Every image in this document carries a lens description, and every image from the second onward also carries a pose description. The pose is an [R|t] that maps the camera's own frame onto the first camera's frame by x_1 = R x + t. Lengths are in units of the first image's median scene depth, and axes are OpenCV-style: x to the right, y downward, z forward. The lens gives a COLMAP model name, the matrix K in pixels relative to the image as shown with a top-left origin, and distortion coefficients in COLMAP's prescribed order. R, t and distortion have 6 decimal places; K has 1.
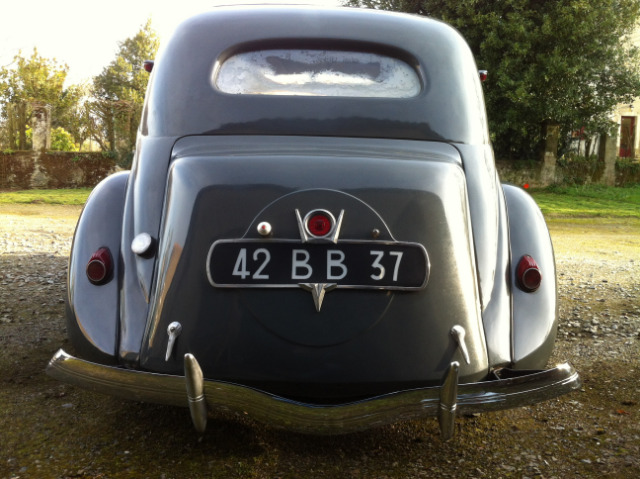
lens RADIAL K [[648.1, 0, 319.3], [0, 648.1, 241.2], [0, 0, 1]] dist [-0.066217, 0.000000]
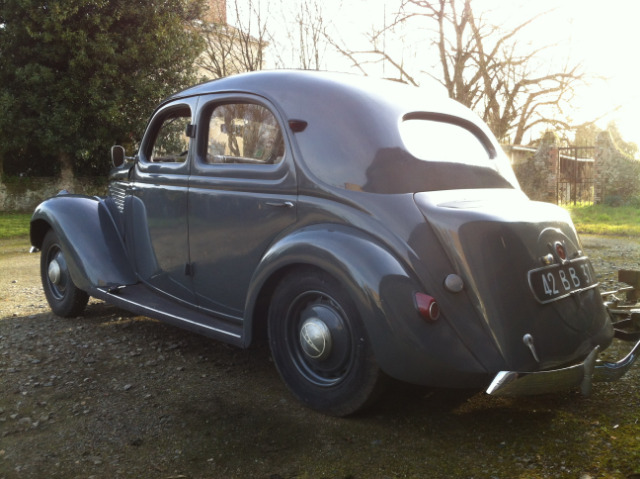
lens RADIAL K [[648.1, 0, 318.9], [0, 648.1, 238.3], [0, 0, 1]] dist [-0.066217, 0.000000]
pose [[0.705864, -0.086678, 0.703024, -0.195914], [0.099504, 0.994777, 0.022743, -0.020035], [-0.701324, 0.053900, 0.710802, 0.046165]]
